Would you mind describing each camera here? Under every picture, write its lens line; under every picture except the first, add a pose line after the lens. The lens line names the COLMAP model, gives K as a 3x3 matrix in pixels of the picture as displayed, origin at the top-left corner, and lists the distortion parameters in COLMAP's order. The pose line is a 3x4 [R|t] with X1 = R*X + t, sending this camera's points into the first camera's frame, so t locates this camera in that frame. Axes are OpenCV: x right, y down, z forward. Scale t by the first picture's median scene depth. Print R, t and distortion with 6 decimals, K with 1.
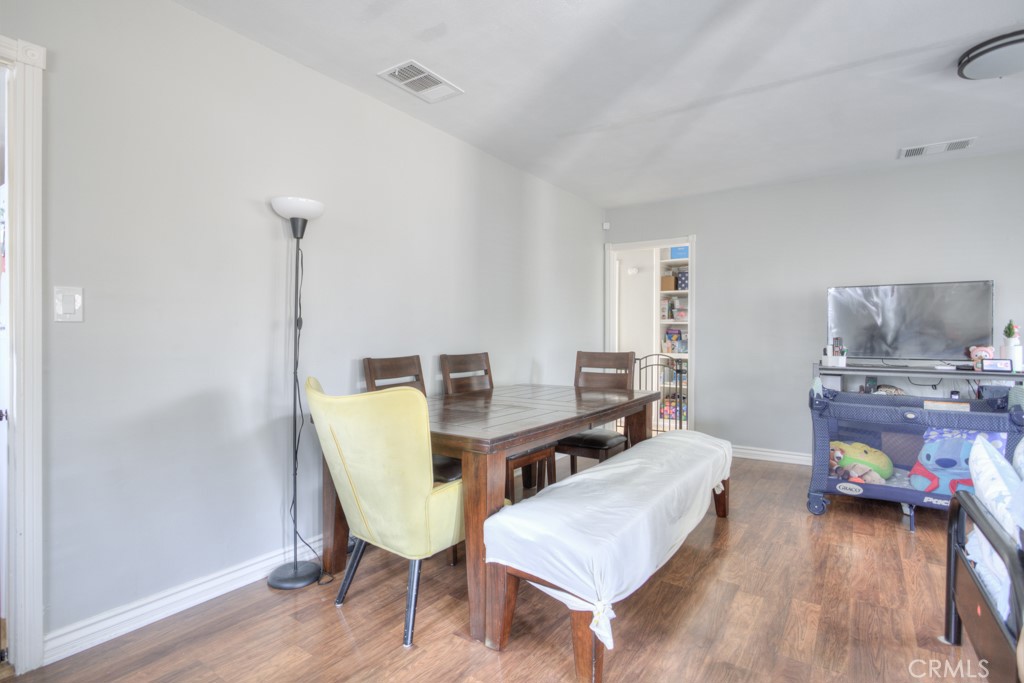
lens RADIAL K [[499.6, 0, 512.0], [0, 499.6, 341.5], [0, 0, 1]] dist [-0.021749, 0.014039]
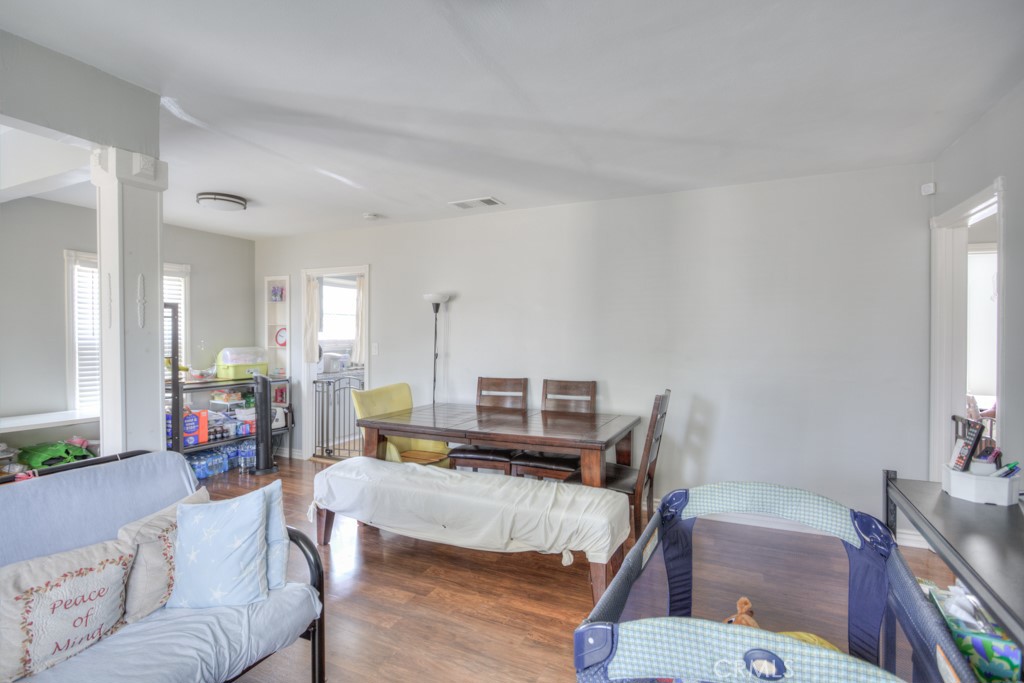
lens RADIAL K [[499.6, 0, 512.0], [0, 499.6, 341.5], [0, 0, 1]] dist [-0.021749, 0.014039]
pose [[0.163664, 0.001365, -0.986515, 1.528654], [-0.016552, 0.999862, -0.001362, -0.092776], [0.986377, 0.016552, 0.163664, 0.940191]]
